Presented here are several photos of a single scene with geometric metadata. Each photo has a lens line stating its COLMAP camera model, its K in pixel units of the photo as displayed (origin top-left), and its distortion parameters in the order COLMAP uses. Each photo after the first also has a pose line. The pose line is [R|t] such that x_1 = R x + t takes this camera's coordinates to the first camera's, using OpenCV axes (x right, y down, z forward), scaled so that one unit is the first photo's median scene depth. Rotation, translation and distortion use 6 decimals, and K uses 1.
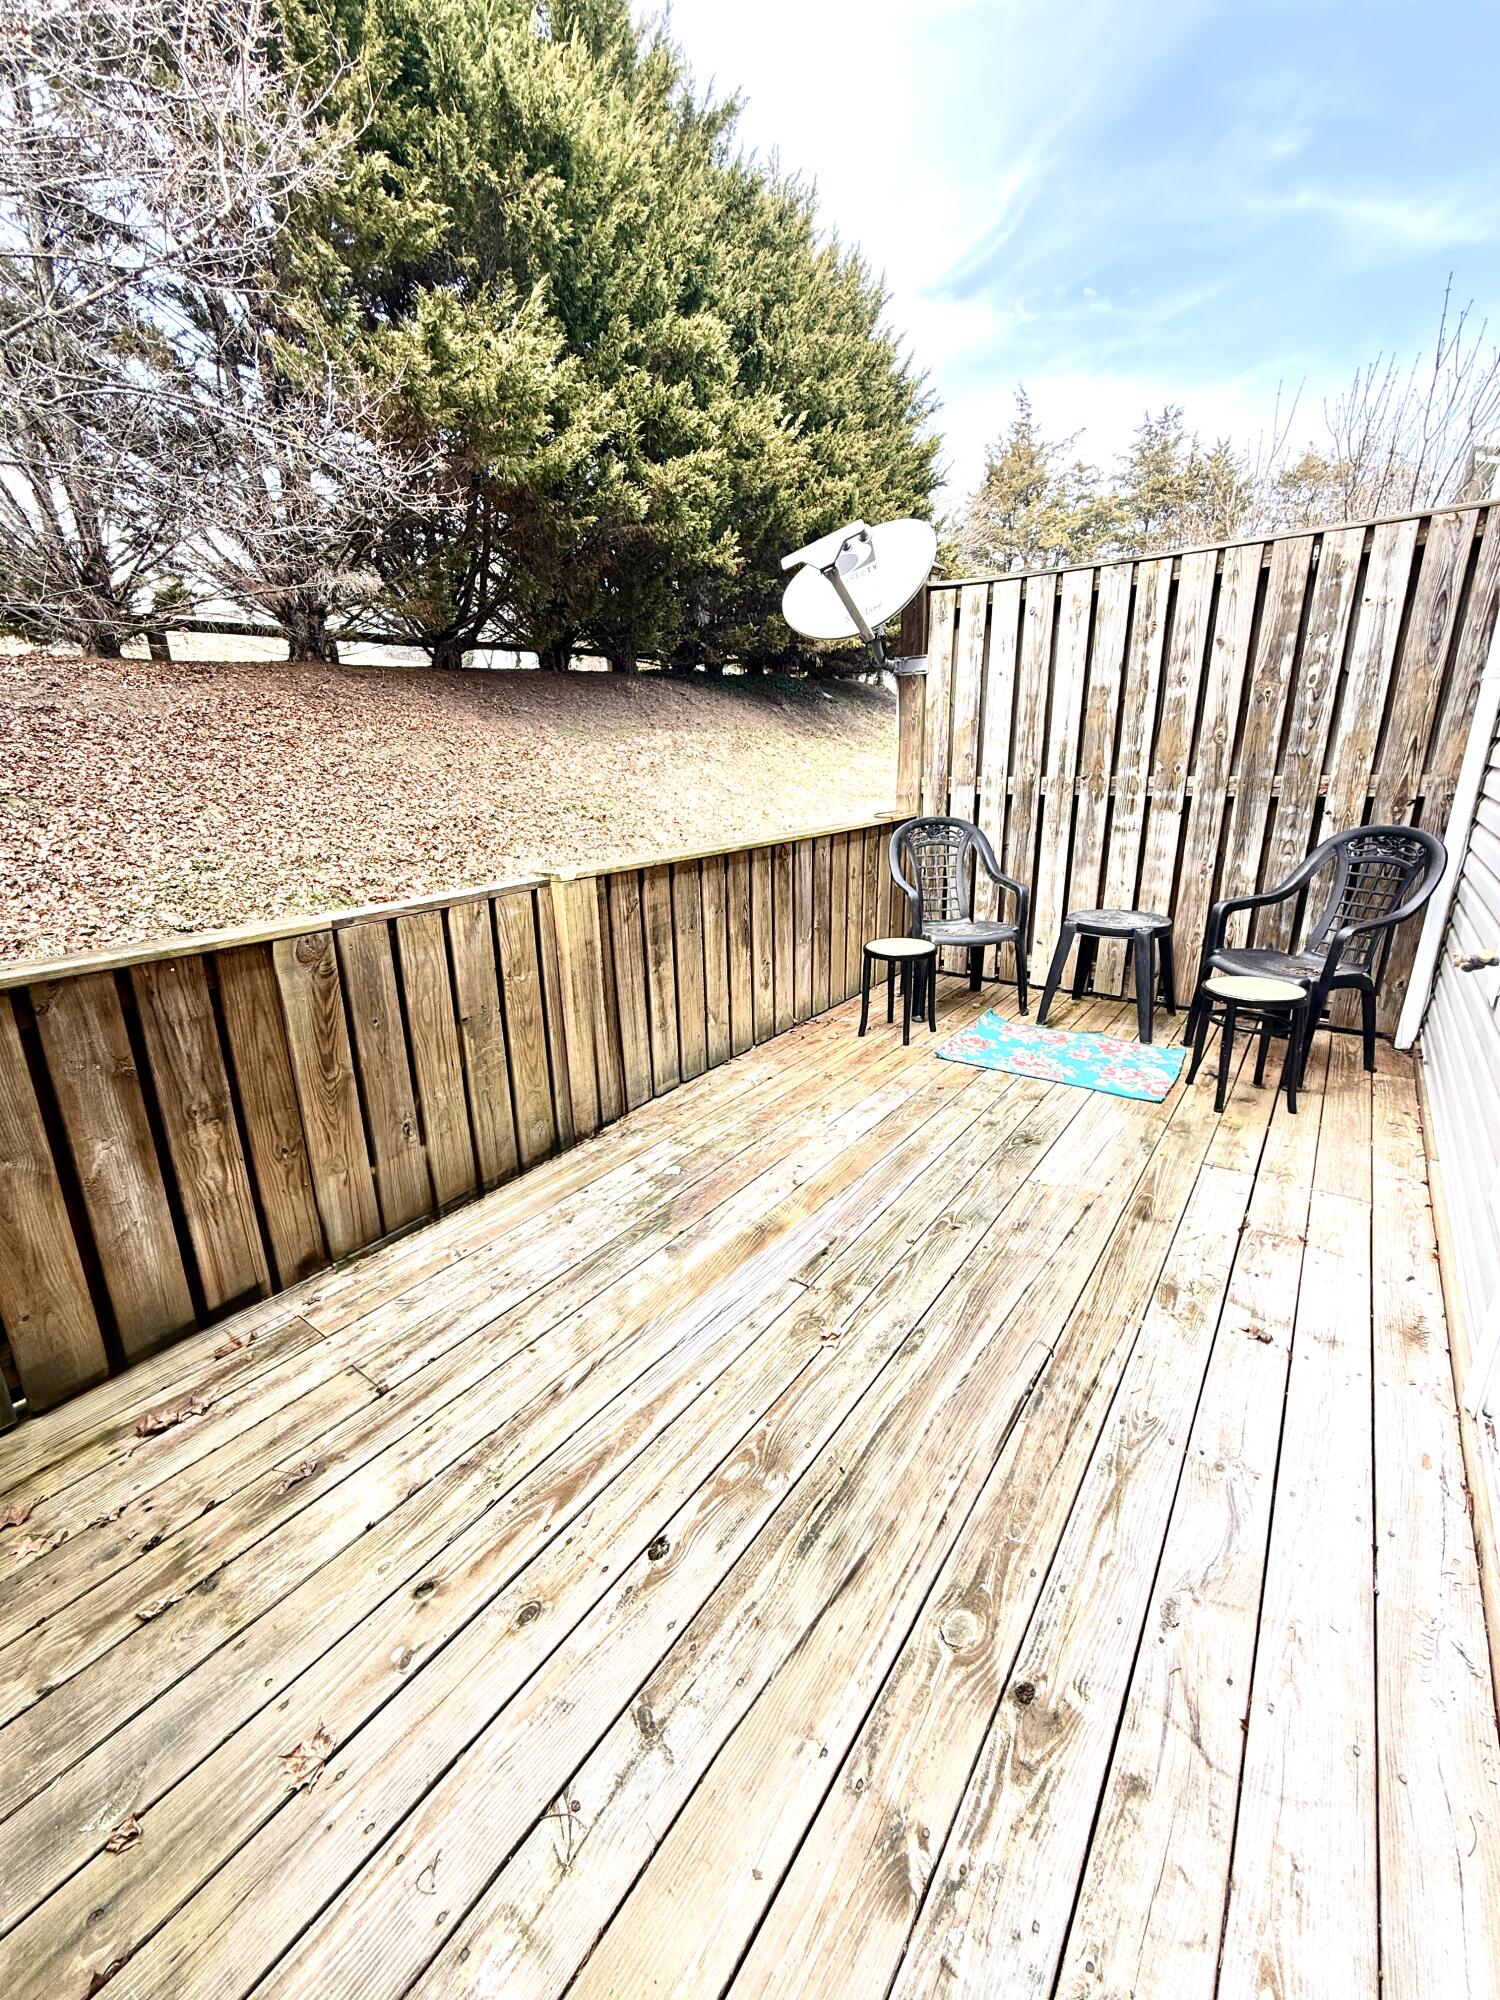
lens RADIAL K [[807.5, 0, 756.7], [0, 807.5, 991.9], [0, 0, 1]] dist [0.001472, -0.000330]
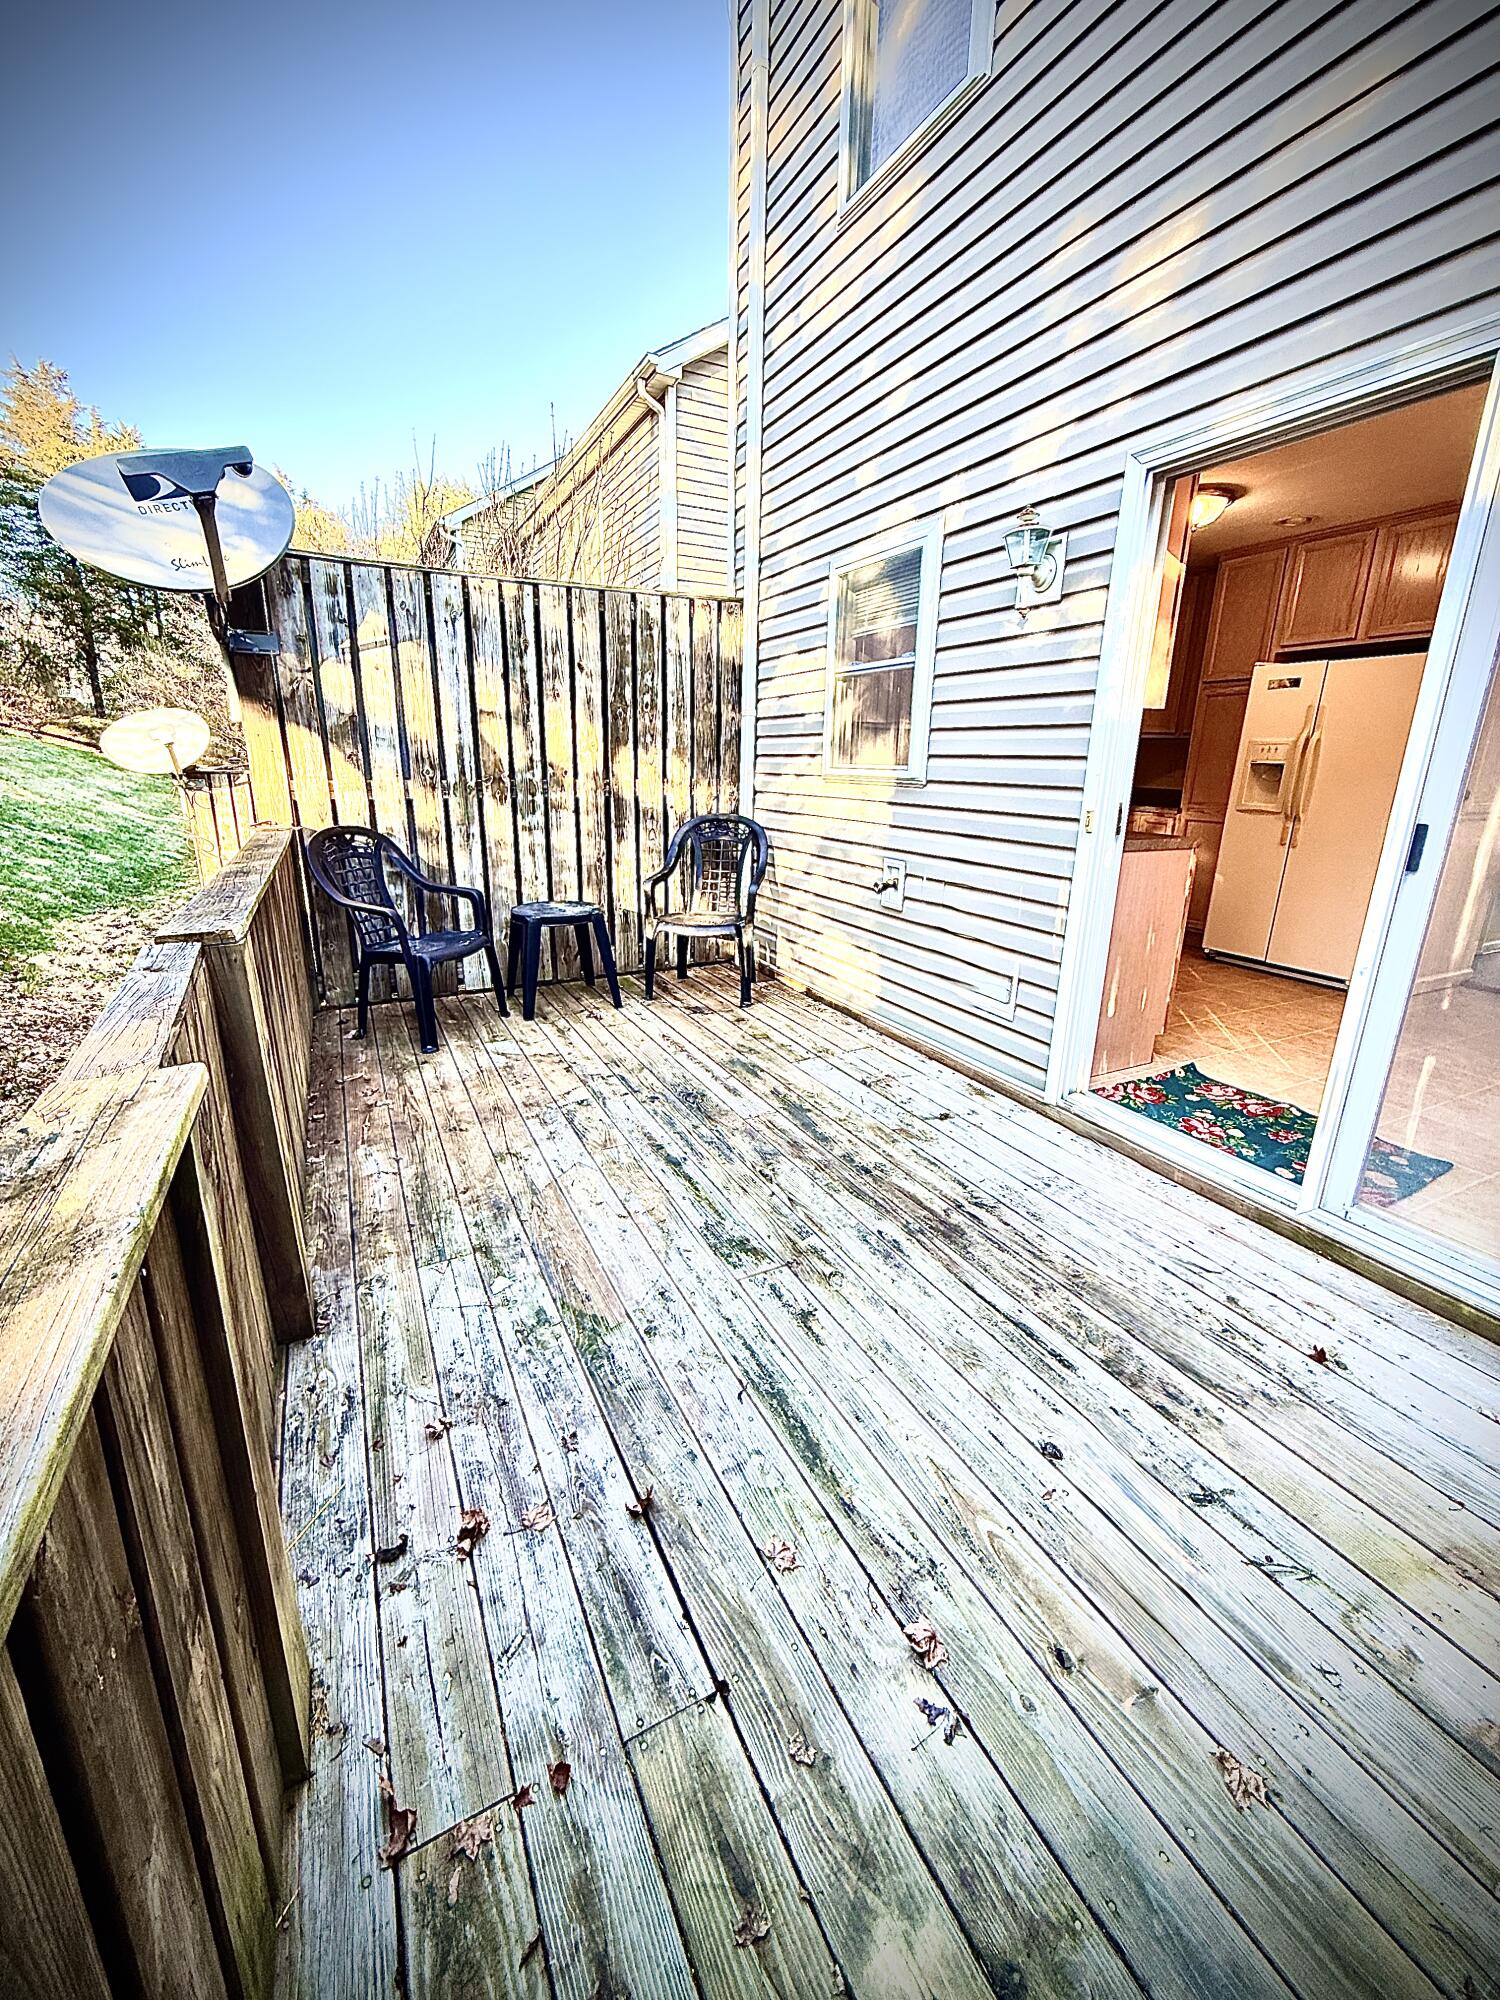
lens RADIAL K [[799.0, 0, 759.1], [0, 799.0, 986.9], [0, 0, 1]] dist [-0.000739, 0.000270]
pose [[0.441594, -0.220795, 0.869623, -0.464227], [0.235049, 0.963865, 0.125365, -0.068944], [-0.865879, 0.149043, 0.477534, 0.300675]]
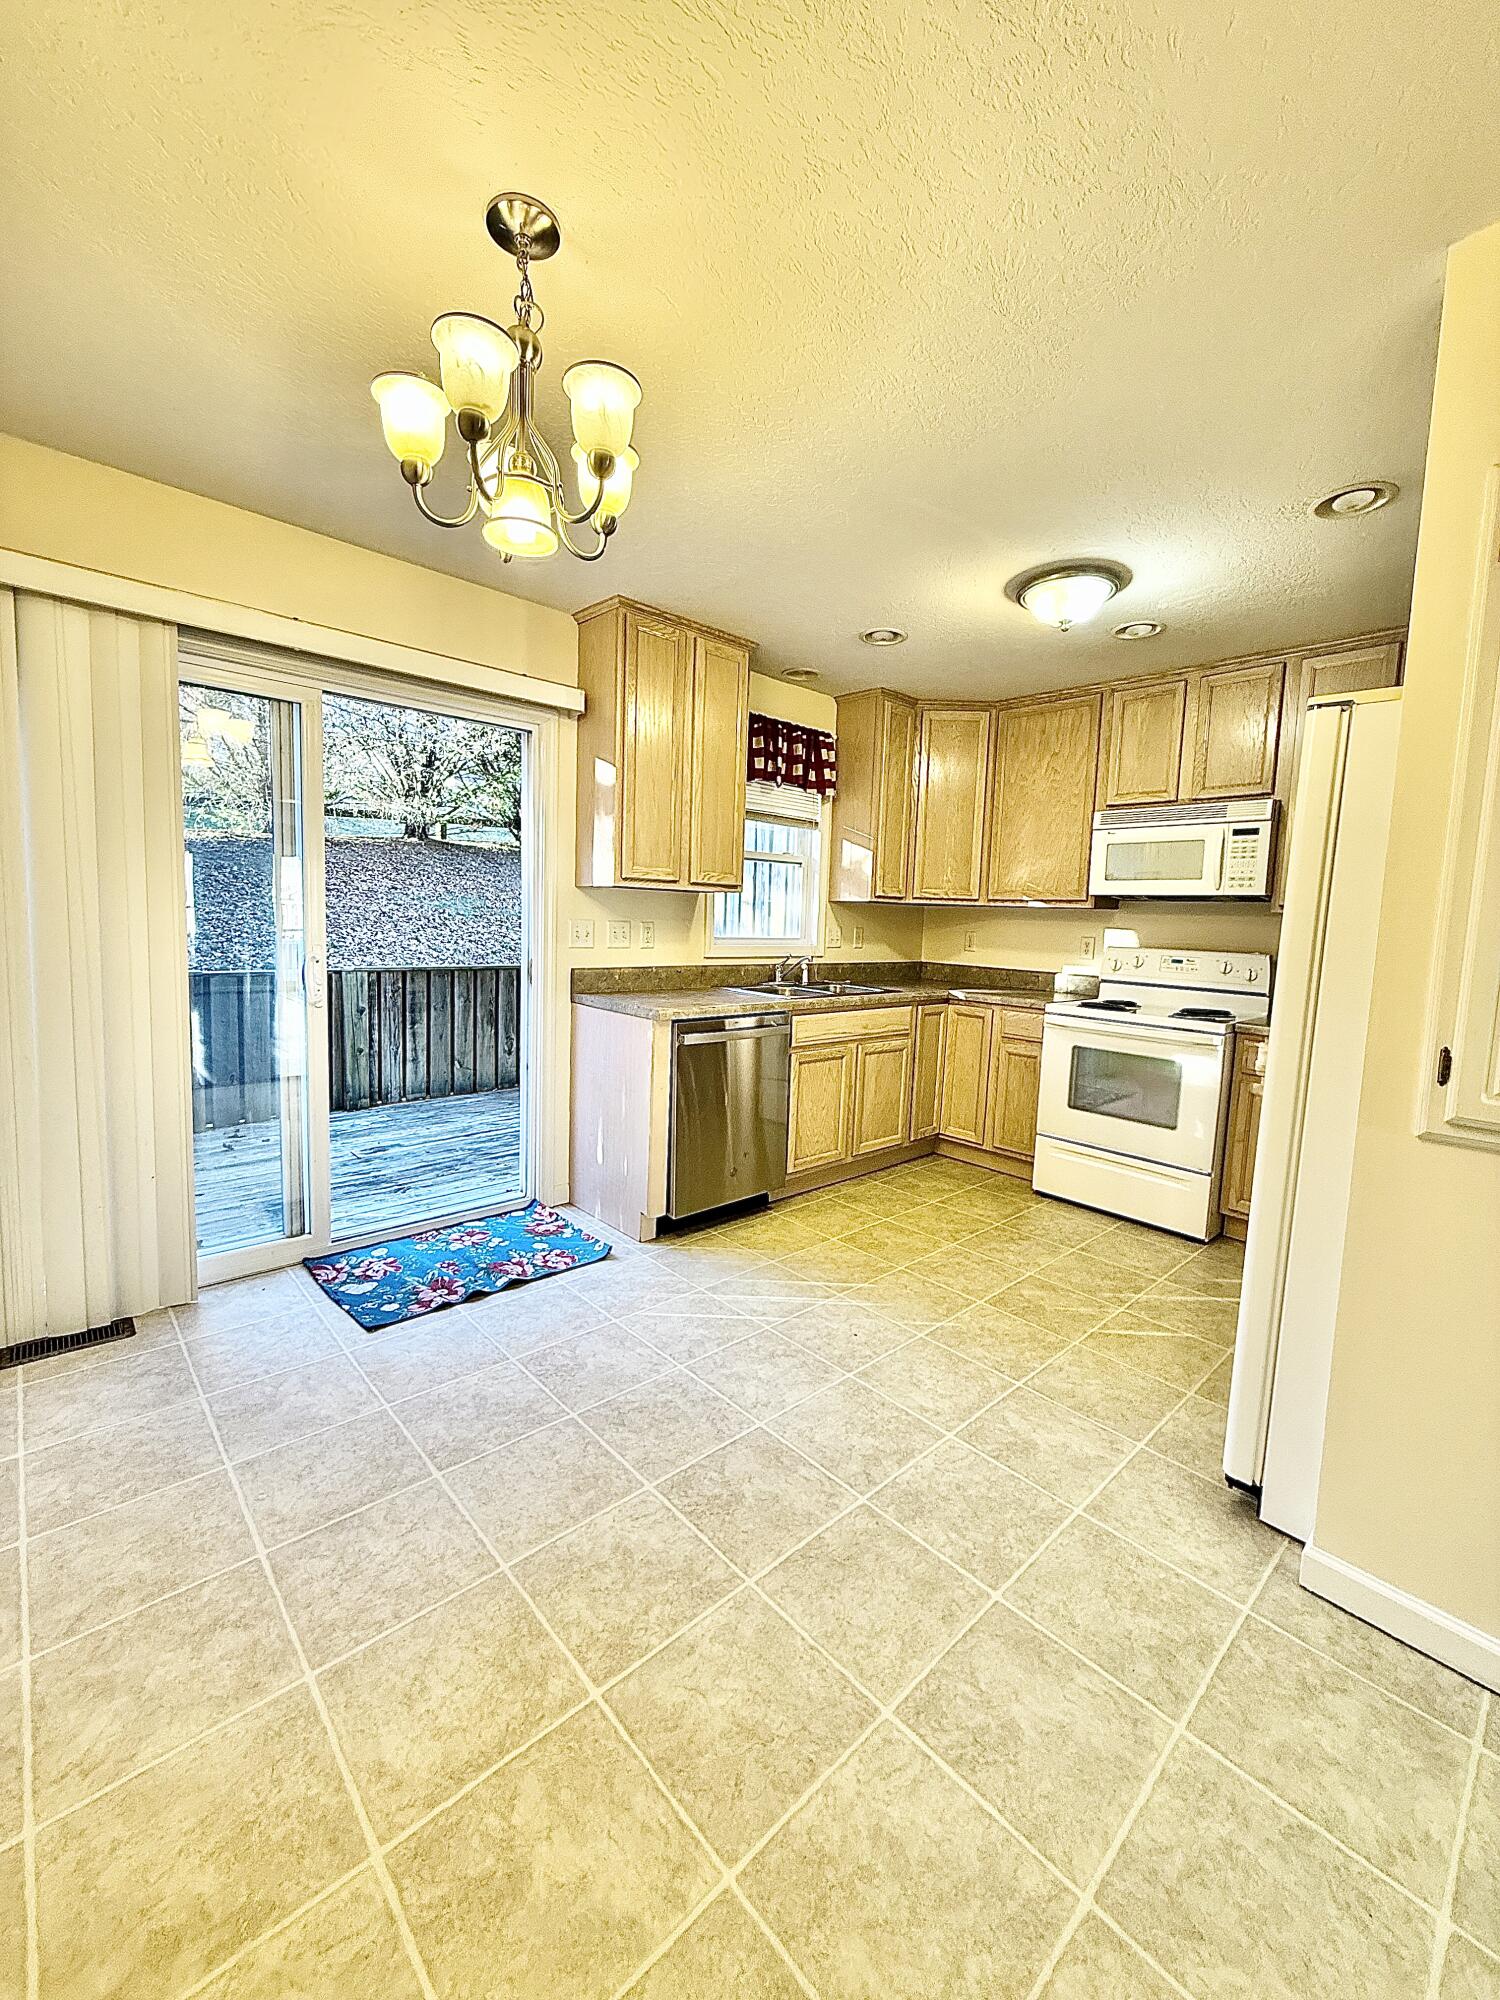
lens RADIAL K [[799.0, 0, 735.7], [0, 799.0, 1003.4], [0, 0, 1]] dist [-0.000739, 0.000270]
pose [[0.978808, 0.073240, -0.191237, 0.853049], [-0.105667, 0.980567, -0.165294, 0.128384], [0.175414, 0.181998, 0.967526, -0.560372]]
